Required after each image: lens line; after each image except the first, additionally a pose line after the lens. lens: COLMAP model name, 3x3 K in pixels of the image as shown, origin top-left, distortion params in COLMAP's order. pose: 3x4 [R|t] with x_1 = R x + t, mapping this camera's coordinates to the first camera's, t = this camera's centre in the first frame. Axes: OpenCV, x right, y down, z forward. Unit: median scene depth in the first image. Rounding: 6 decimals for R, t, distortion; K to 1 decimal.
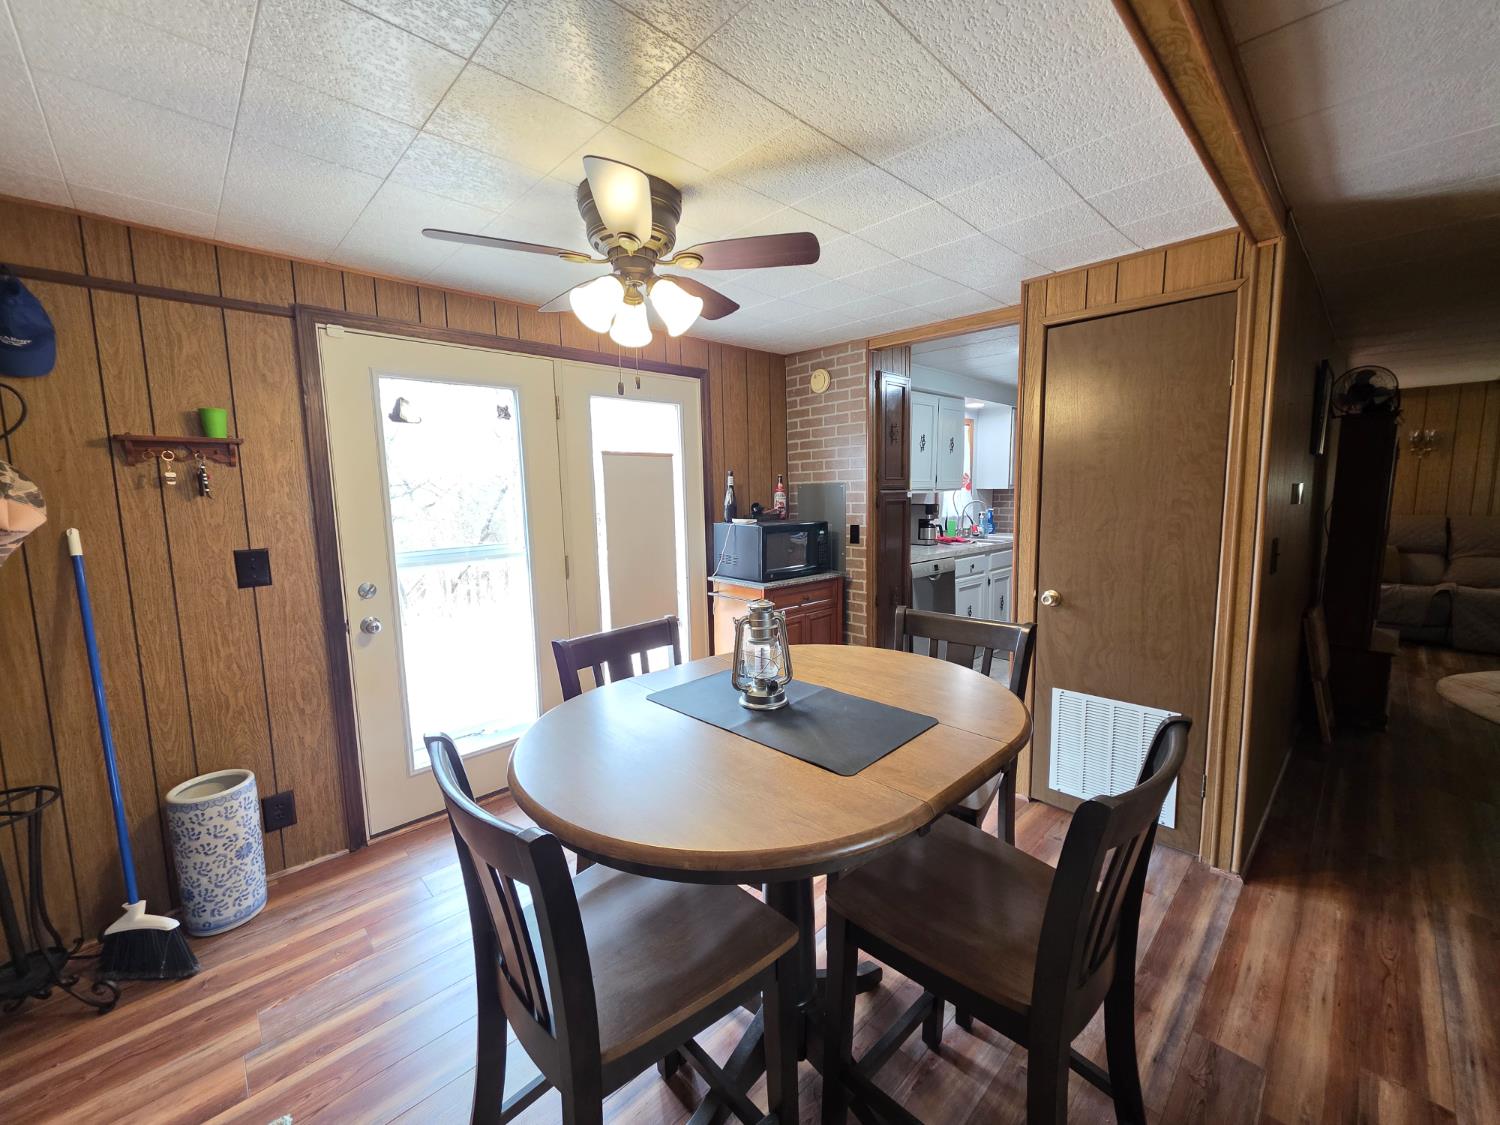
lens RADIAL K [[596.9, 0, 745.8], [0, 596.9, 557.8], [0, 0, 1]] dist [0.004684, -0.000984]
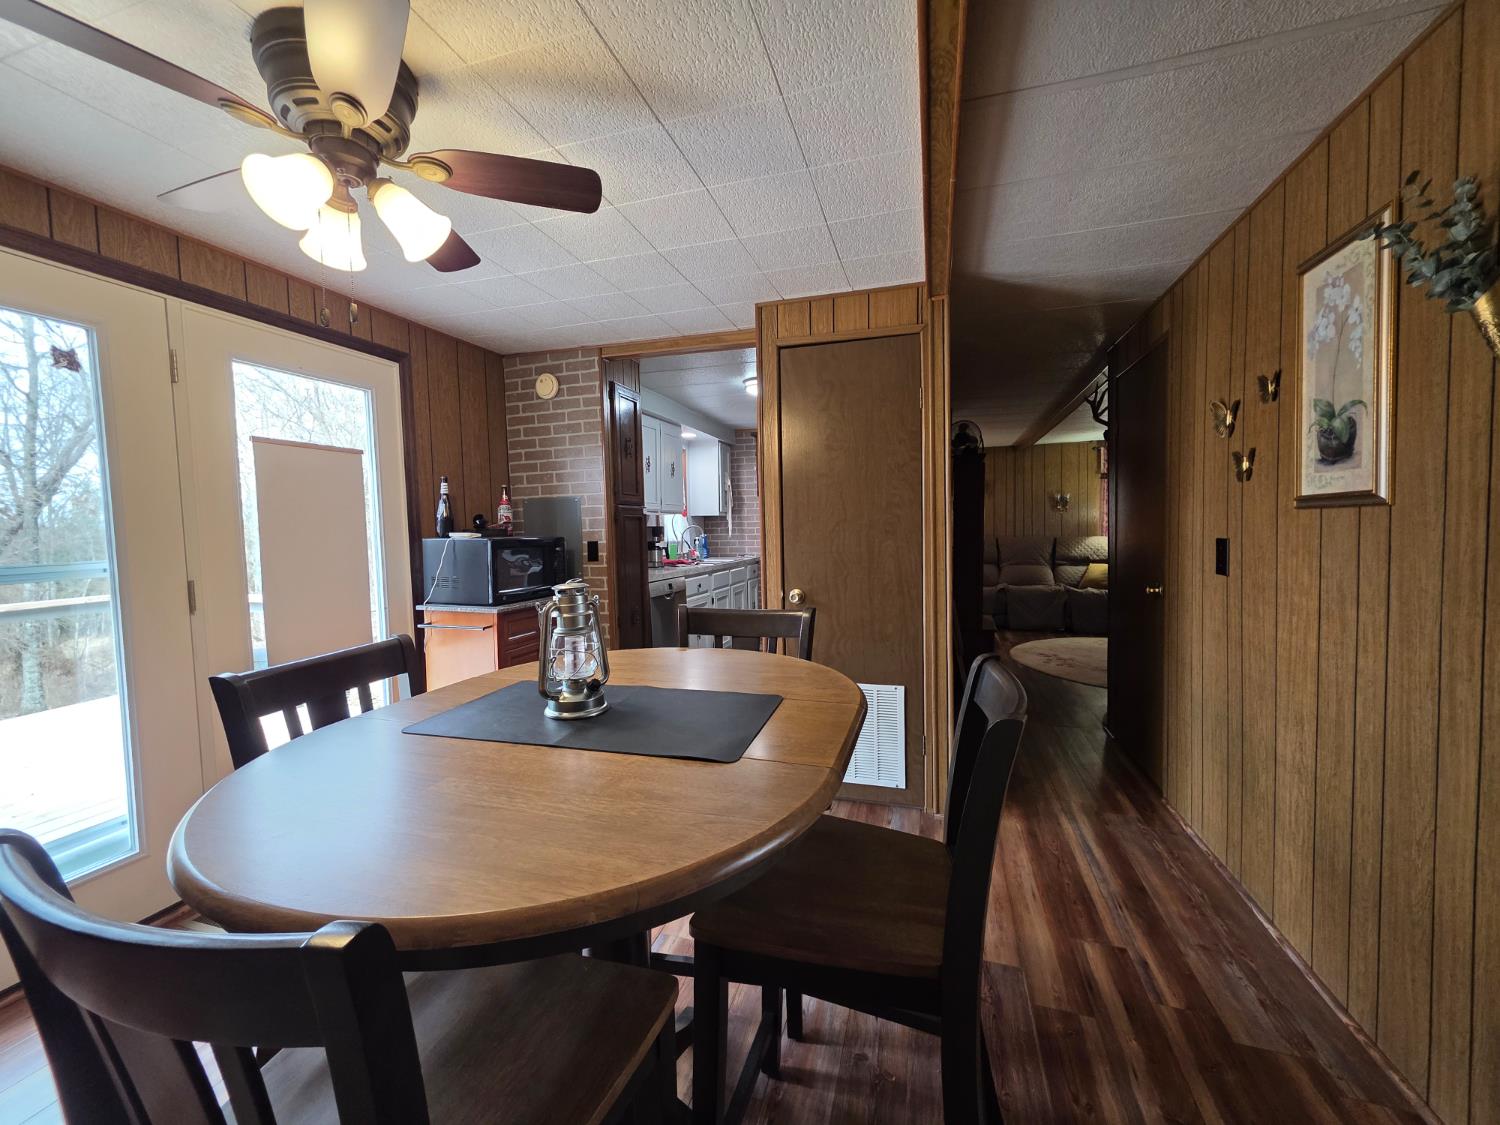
lens RADIAL K [[596.9, 0, 746.3], [0, 596.9, 557.7], [0, 0, 1]] dist [0.004684, -0.000984]
pose [[0.875011, -0.023396, 0.483537, -0.094934], [0.058556, 0.996613, -0.057741, 0.061716], [-0.480548, 0.078838, 0.873417, 0.115490]]
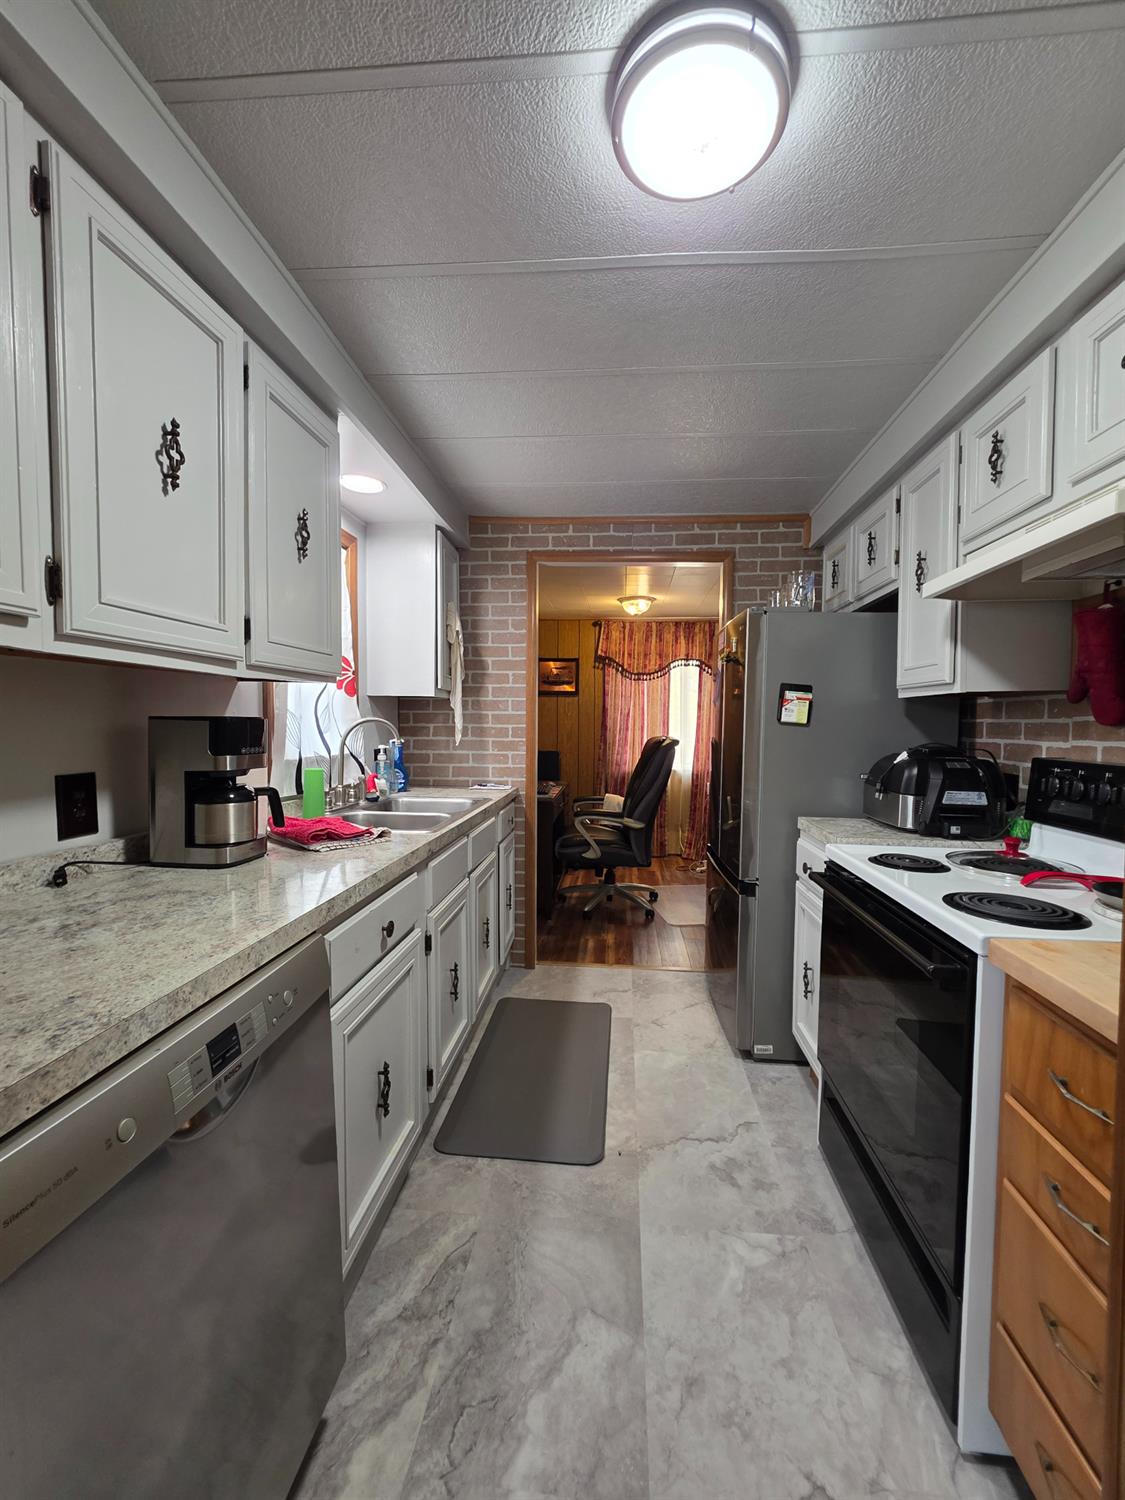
lens RADIAL K [[596.9, 0, 570.1], [0, 596.9, 745.9], [0, 0, 1]] dist [0.004684, -0.000984]
pose [[0.747557, -0.004160, 0.664185, 0.512298], [0.056880, 0.996708, -0.057778, -0.107895], [-0.661758, 0.080971, 0.745332, 1.450165]]
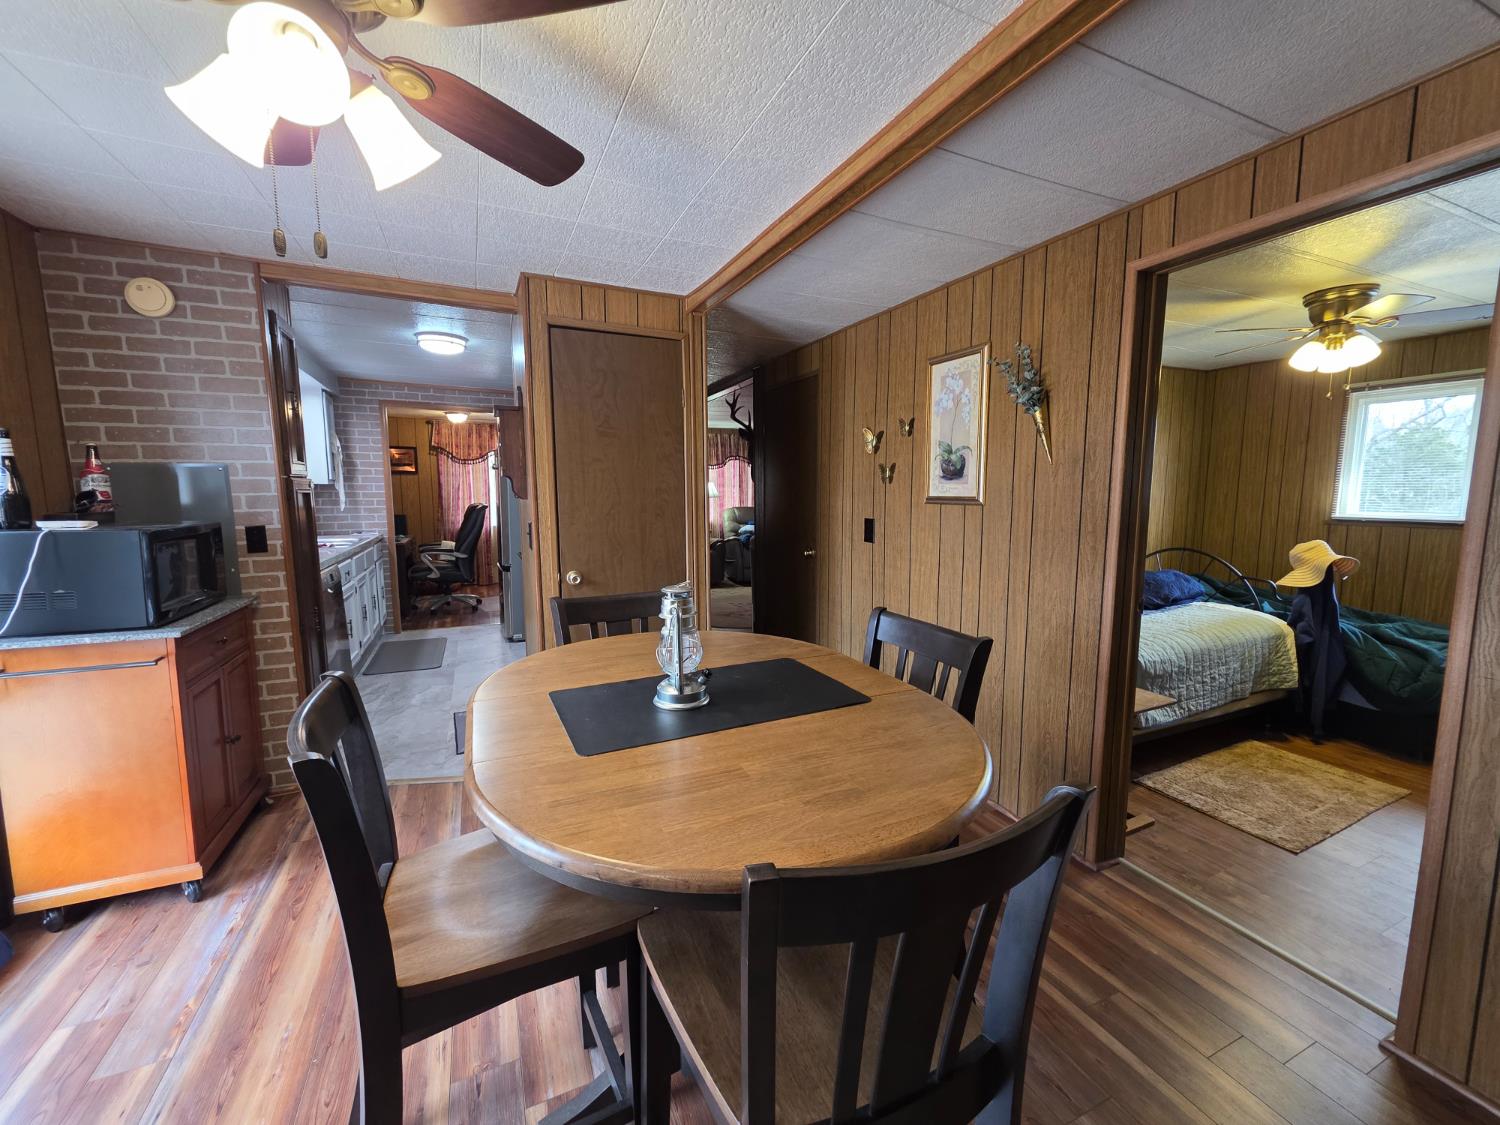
lens RADIAL K [[596.9, 0, 745.8], [0, 596.9, 557.7], [0, 0, 1]] dist [0.004684, -0.000984]
pose [[0.328929, -0.092623, 0.939801, -0.461020], [0.101481, 0.992883, 0.062336, -0.006235], [-0.938886, 0.074867, 0.335988, 0.377956]]
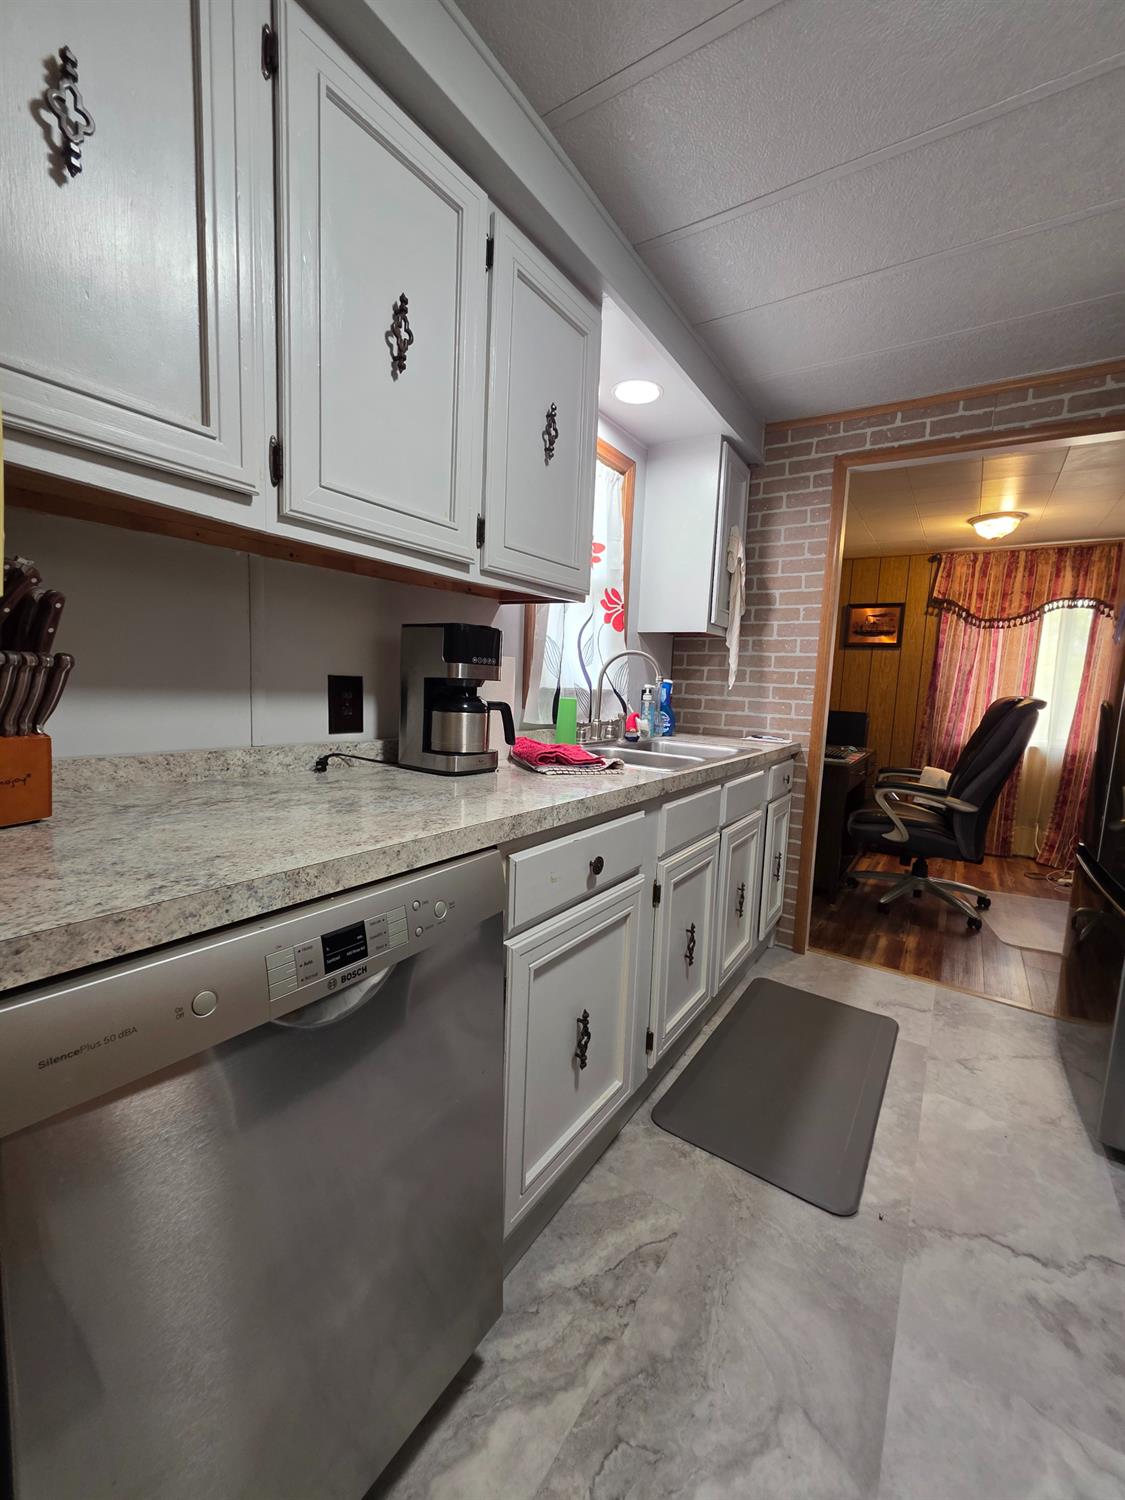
lens RADIAL K [[596.9, 0, 569.7], [0, 596.9, 742.9], [0, 0, 1]] dist [0.004684, -0.000984]
pose [[0.972863, 0.033883, 0.228886, 0.623655], [-0.032054, 0.999418, -0.011705, -0.071744], [-0.229150, 0.004051, 0.973383, 1.522954]]
